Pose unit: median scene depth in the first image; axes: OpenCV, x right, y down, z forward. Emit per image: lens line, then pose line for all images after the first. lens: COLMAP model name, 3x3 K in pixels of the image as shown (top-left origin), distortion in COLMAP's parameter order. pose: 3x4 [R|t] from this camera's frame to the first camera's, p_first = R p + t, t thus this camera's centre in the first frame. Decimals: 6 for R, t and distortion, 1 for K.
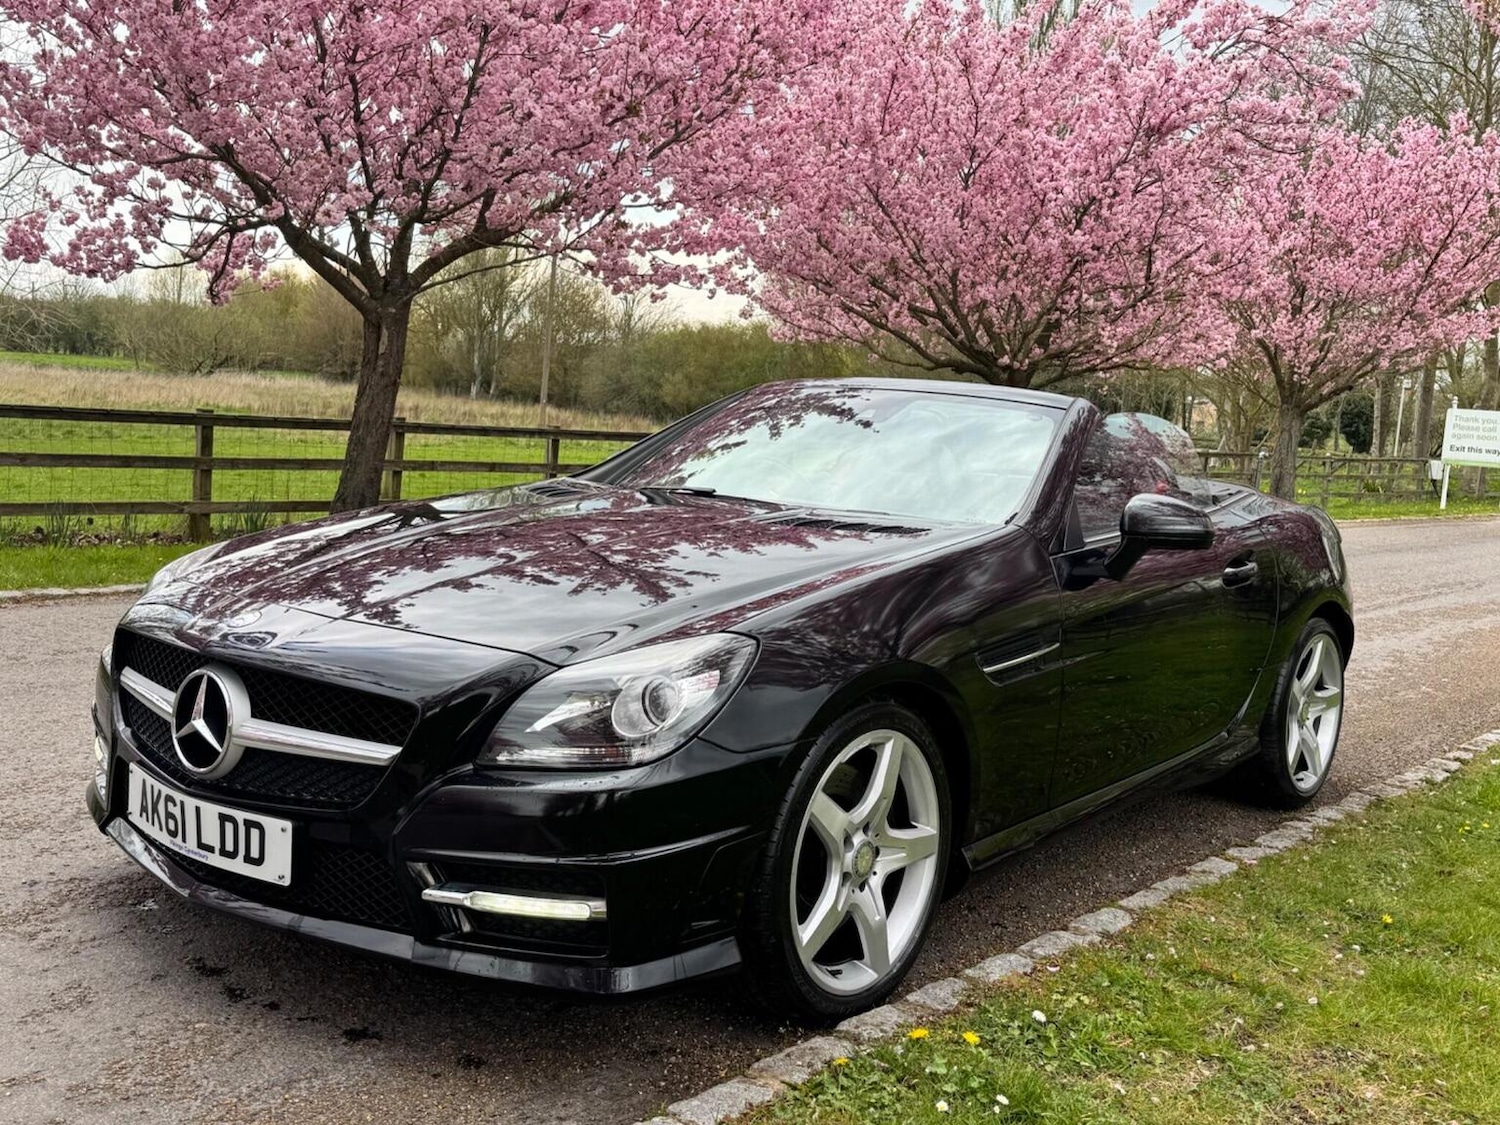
lens RADIAL K [[1452.7, 0, 759.9], [0, 1452.7, 566.2], [0, 0, 1]] dist [0.180845, -0.381213]
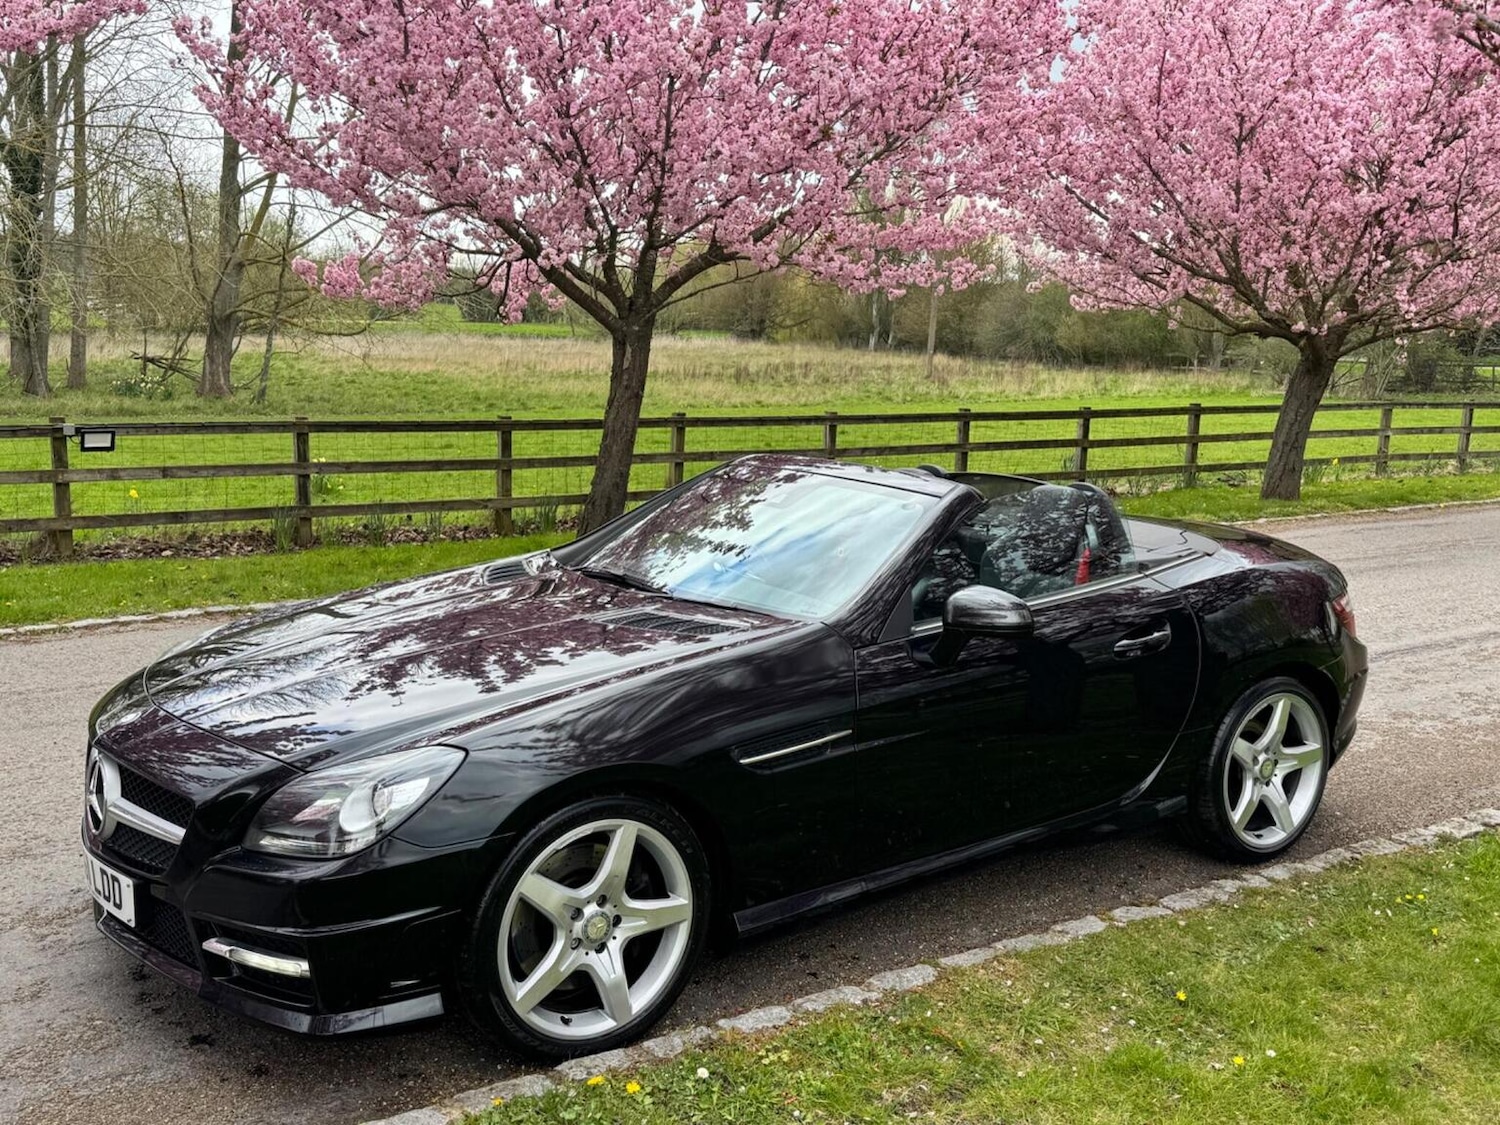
lens RADIAL K [[1445.2, 0, 757.0], [0, 1445.2, 566.1], [0, 0, 1]] dist [0.171975, -0.340018]
pose [[0.962862, 0.001224, -0.269993, 0.153996], [0.008582, 0.999346, 0.035138, -0.039938], [0.269859, -0.036150, 0.962221, -0.029423]]
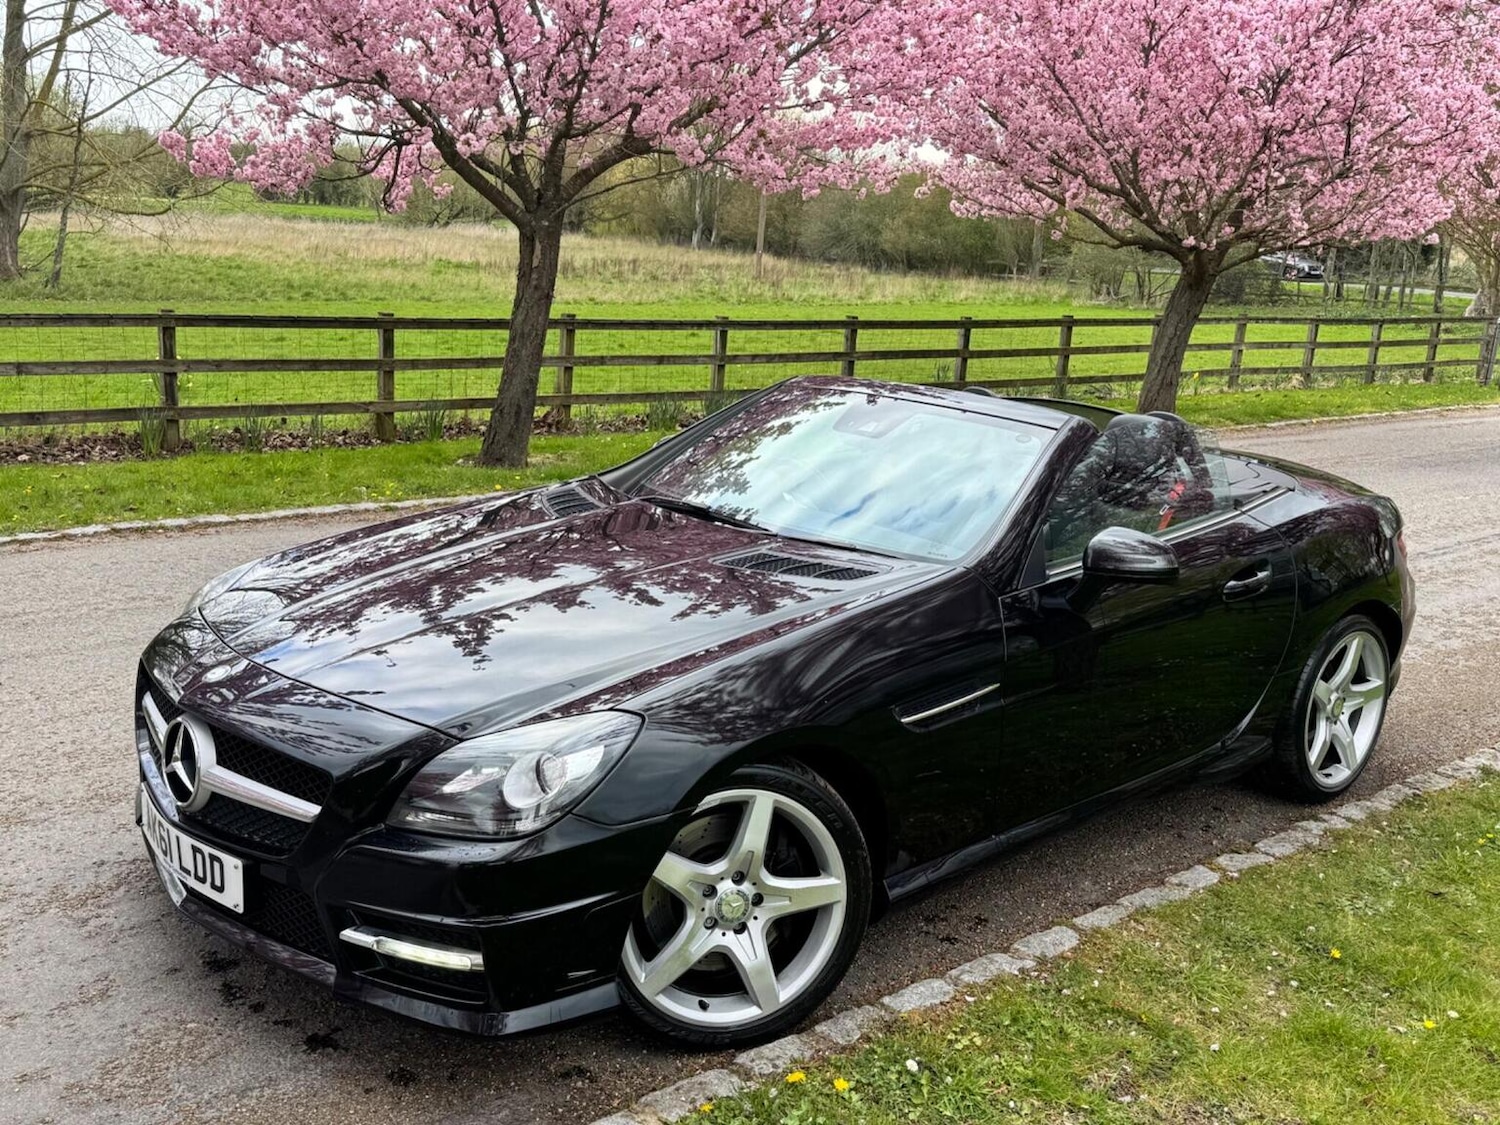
lens RADIAL K [[1452.7, 0, 759.9], [0, 1452.7, 566.2], [0, 0, 1]] dist [0.180845, -0.381213]
pose [[0.988871, 0.020460, -0.147362, 0.065035], [-0.005322, 0.994730, 0.102394, -0.048723], [0.148681, -0.100470, 0.983768, -0.014886]]
